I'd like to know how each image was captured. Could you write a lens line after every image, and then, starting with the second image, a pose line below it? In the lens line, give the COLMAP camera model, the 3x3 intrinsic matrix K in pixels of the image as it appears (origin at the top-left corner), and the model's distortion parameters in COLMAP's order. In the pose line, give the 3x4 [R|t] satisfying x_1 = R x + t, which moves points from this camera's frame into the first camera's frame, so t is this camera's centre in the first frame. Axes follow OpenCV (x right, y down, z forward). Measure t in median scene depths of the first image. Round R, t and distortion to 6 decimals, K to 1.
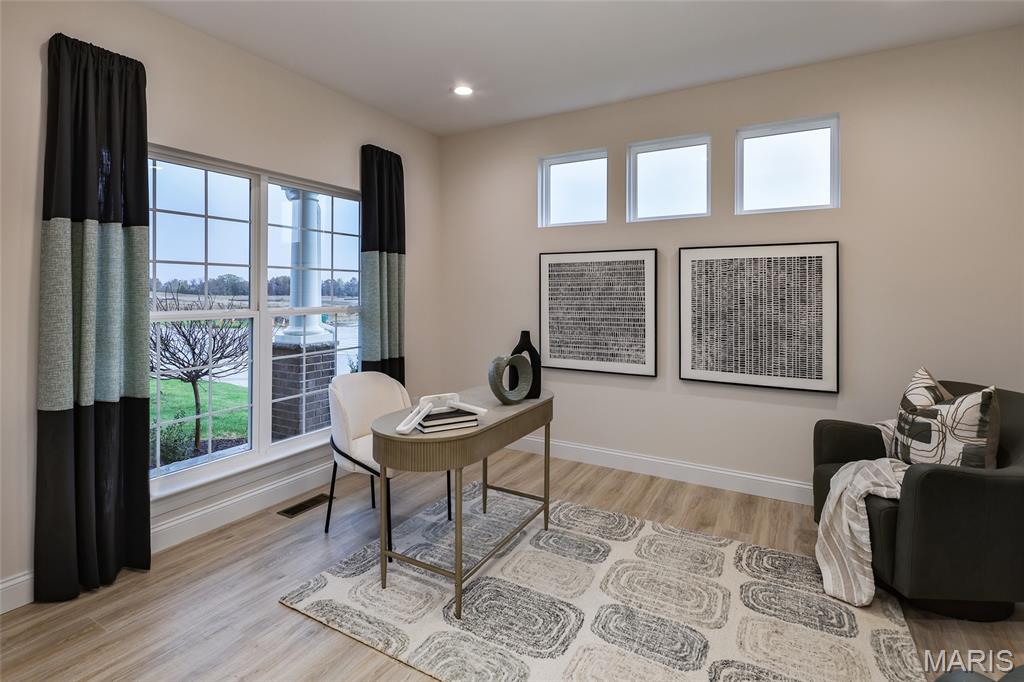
lens RADIAL K [[488.4, 0, 518.9], [0, 488.4, 288.1], [0, 0, 1]] dist [0.006298, -0.004908]
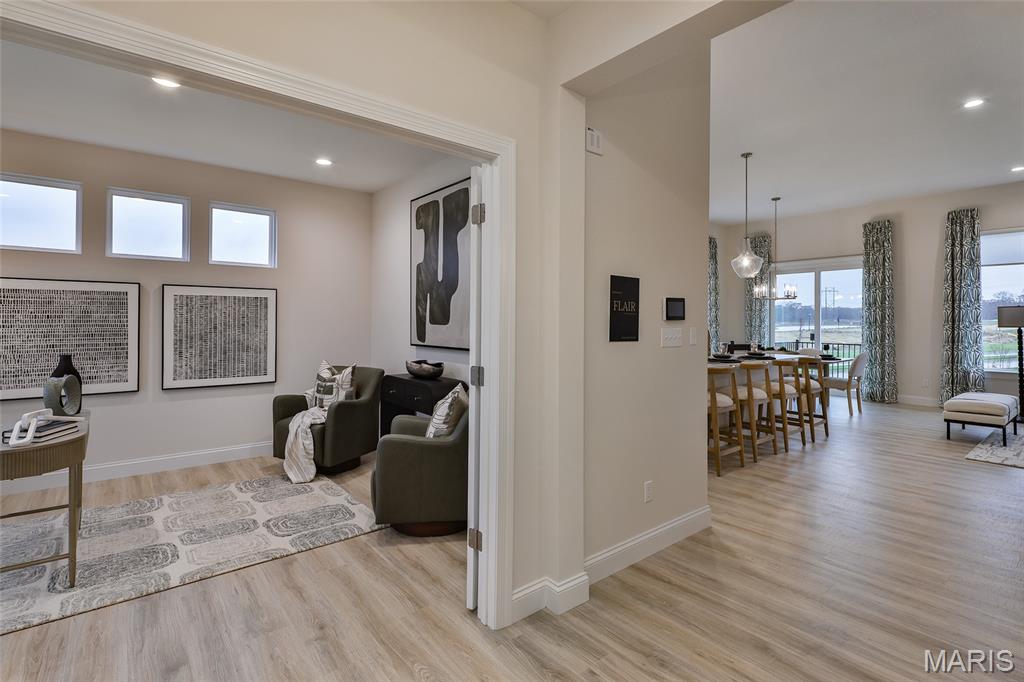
lens RADIAL K [[488.4, 0, 509.7], [0, 488.4, 322.6], [0, 0, 1]] dist [0.006298, -0.004908]
pose [[0.352297, -0.003819, 0.935880, -0.676907], [-0.012112, 0.999889, 0.008639, -0.007693], [-0.935810, -0.014379, 0.352212, -0.340837]]
